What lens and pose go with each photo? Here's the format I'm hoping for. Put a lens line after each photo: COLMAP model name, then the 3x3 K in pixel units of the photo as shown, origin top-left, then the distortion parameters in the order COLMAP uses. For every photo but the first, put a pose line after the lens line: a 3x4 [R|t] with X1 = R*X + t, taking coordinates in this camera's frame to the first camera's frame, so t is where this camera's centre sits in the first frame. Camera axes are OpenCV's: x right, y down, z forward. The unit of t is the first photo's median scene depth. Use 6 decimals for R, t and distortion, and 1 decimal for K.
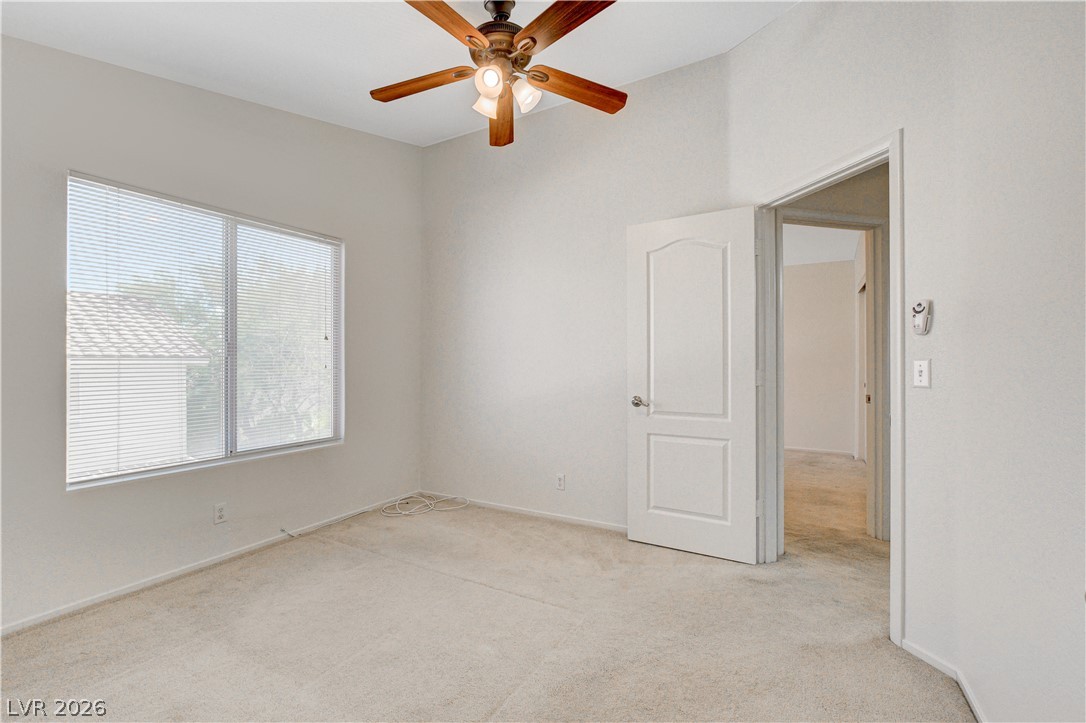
lens RADIAL K [[479.1, 0, 541.8], [0, 479.1, 359.9], [0, 0, 1]] dist [-0.017275, 0.002900]
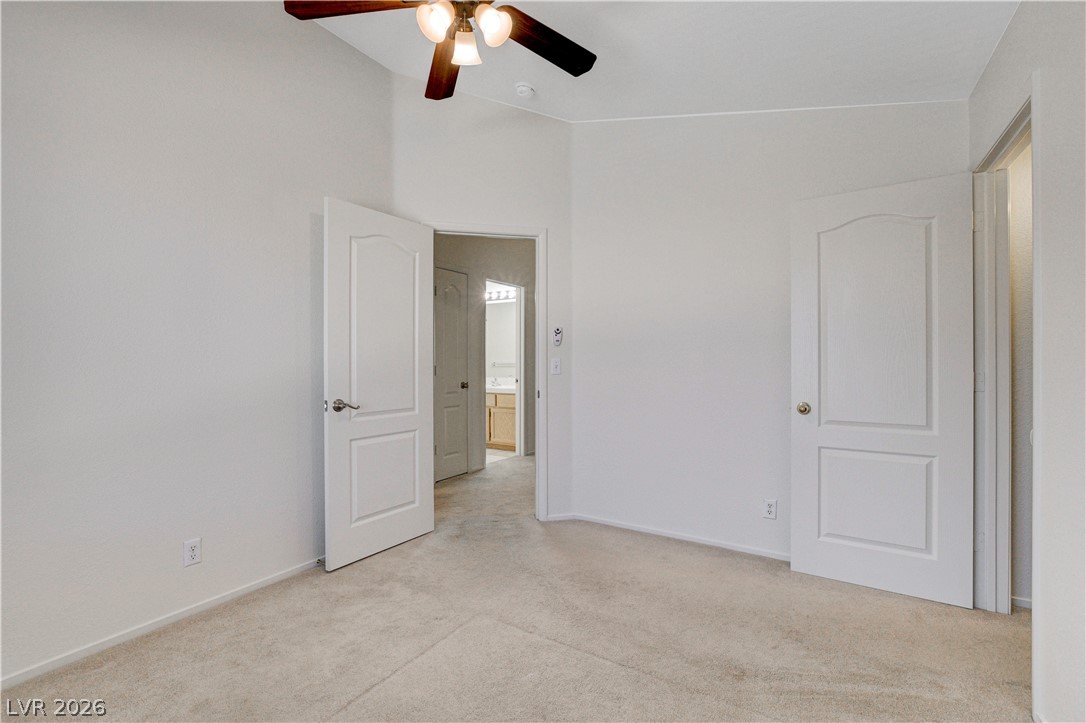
lens RADIAL K [[479.1, 0, 543.5], [0, 479.1, 360.7], [0, 0, 1]] dist [-0.017275, 0.002900]
pose [[0.021492, 0.005240, 0.999755, -0.672702], [-0.004683, 0.999976, -0.005140, 0.009577], [-0.999758, -0.004572, 0.021516, 0.634246]]
